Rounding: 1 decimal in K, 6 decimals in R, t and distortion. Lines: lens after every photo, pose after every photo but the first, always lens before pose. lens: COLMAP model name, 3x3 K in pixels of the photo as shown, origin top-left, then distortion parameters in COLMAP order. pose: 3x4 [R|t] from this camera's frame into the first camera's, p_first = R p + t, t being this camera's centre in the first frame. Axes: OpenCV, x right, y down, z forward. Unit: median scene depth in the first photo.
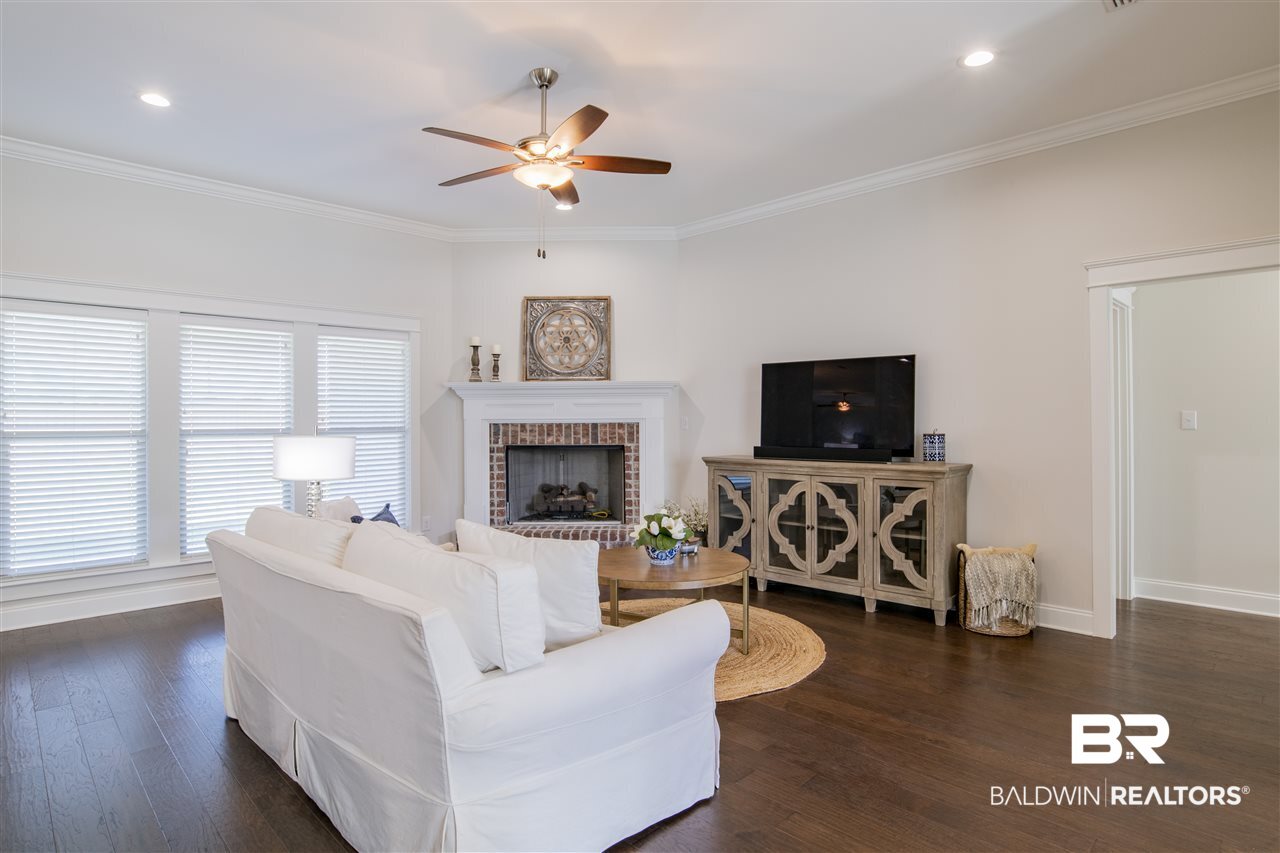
lens RADIAL K [[685.8, 0, 643.3], [0, 685.8, 423.4], [0, 0, 1]] dist [-0.059551, 0.000315]
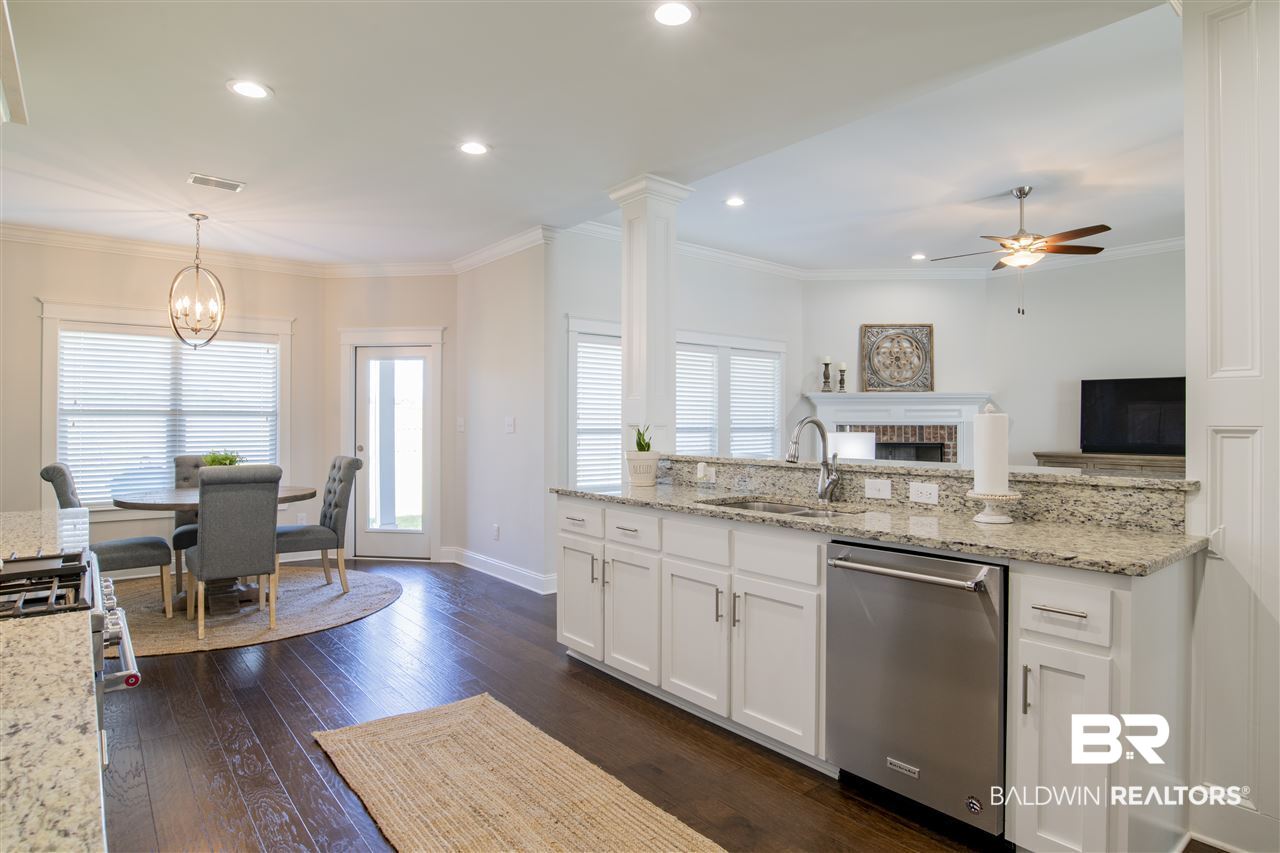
lens RADIAL K [[699.7, 0, 644.9], [0, 699.7, 420.5], [0, 0, 1]] dist [-0.070122, 0.034062]
pose [[0.995694, 0.006583, -0.092469, -0.457568], [-0.007175, 0.999956, -0.006074, 0.002162], [0.092425, 0.006711, 0.995697, -0.310318]]
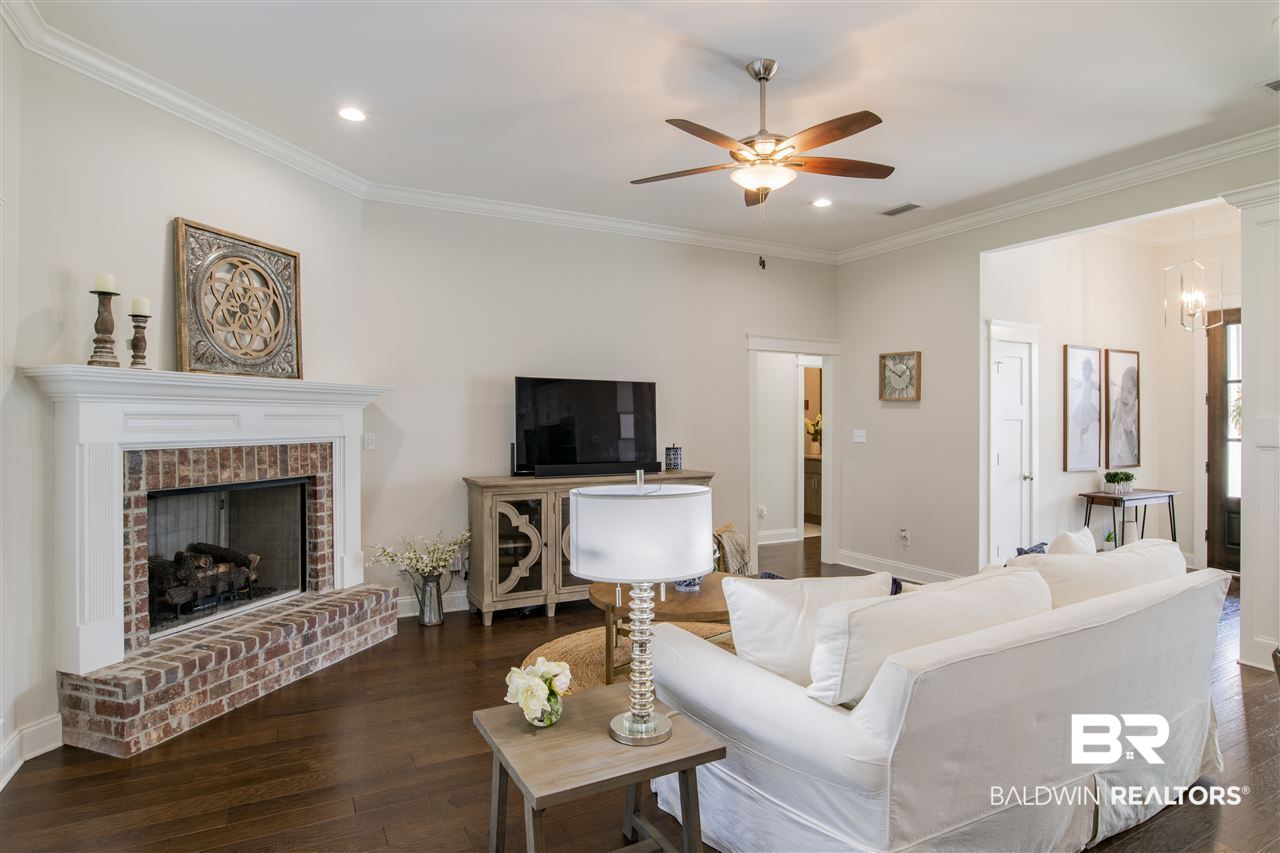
lens RADIAL K [[699.7, 0, 644.9], [0, 699.7, 420.5], [0, 0, 1]] dist [-0.070122, 0.034062]
pose [[0.289322, 0.004660, 0.957221, -0.592863], [-0.000136, 0.999988, -0.004827, -0.019923], [-0.957232, 0.001266, 0.289319, 0.487351]]
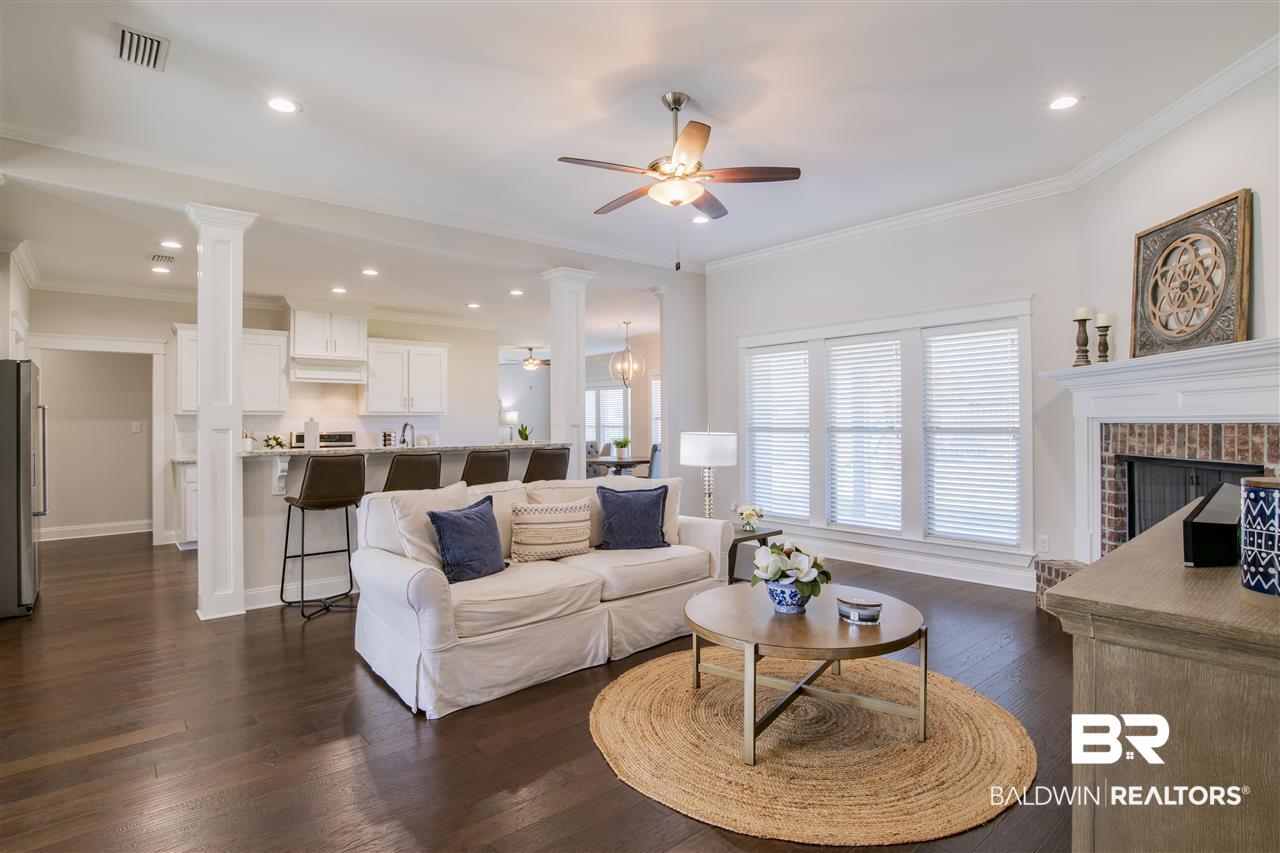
lens RADIAL K [[655.6, 0, 644.4], [0, 655.6, 422.7], [0, 0, 1]] dist [-0.061087, 0.024962]
pose [[-0.065413, 0.005050, -0.997845, 0.483840], [0.004753, 0.999977, 0.004749, -0.005845], [0.997847, -0.004432, -0.065436, 0.561611]]
